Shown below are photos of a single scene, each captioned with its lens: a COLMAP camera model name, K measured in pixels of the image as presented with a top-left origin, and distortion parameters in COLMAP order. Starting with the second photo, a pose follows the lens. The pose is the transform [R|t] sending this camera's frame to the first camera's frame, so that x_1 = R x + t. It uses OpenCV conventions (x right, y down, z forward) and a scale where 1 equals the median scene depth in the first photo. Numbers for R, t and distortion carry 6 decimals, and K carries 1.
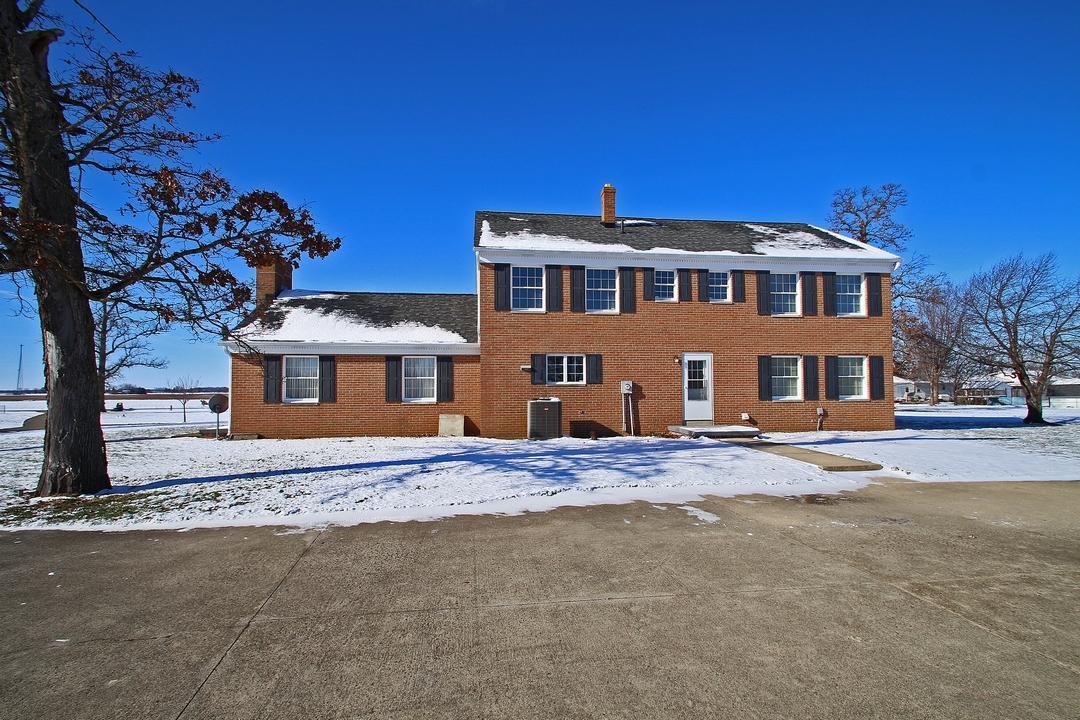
lens RADIAL K [[500.1, 0, 545.7], [0, 500.1, 375.0], [0, 0, 1]] dist [-0.000208, -0.005295]
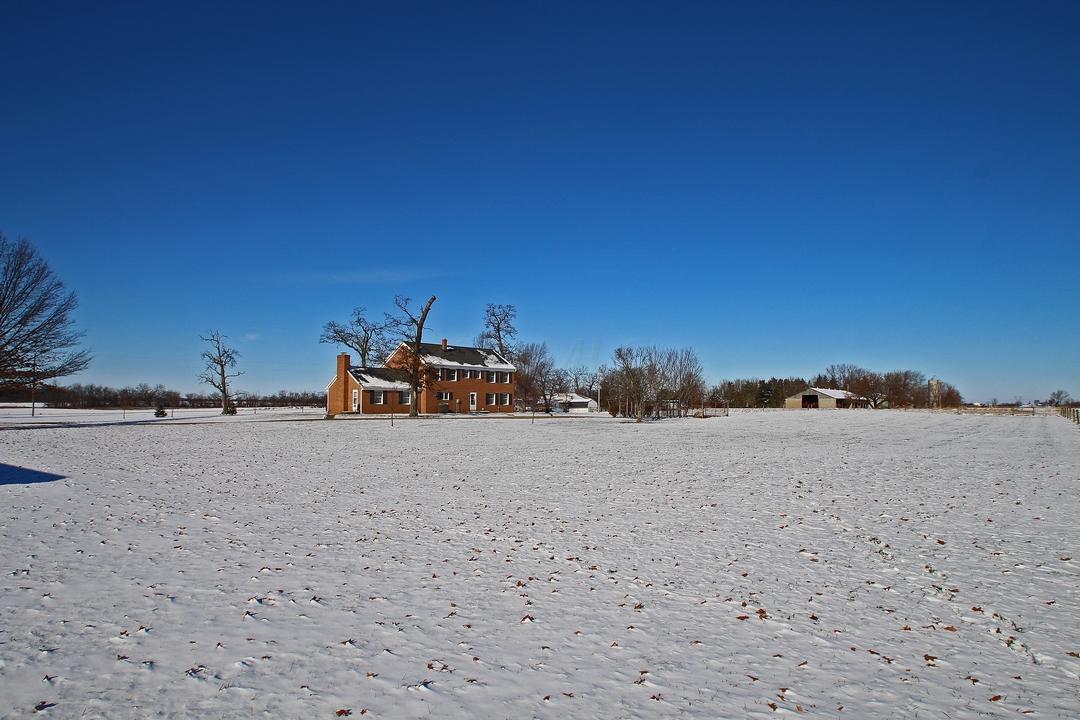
lens RADIAL K [[613.3, 0, 539.2], [0, 613.3, 360.6], [0, 0, 1]] dist [-0.021095, -0.001605]
pose [[0.774912, 0.054958, 0.629675, -2.240929], [-0.030598, 0.998306, -0.049478, -0.067480], [-0.631328, 0.019074, 0.775281, -2.915012]]
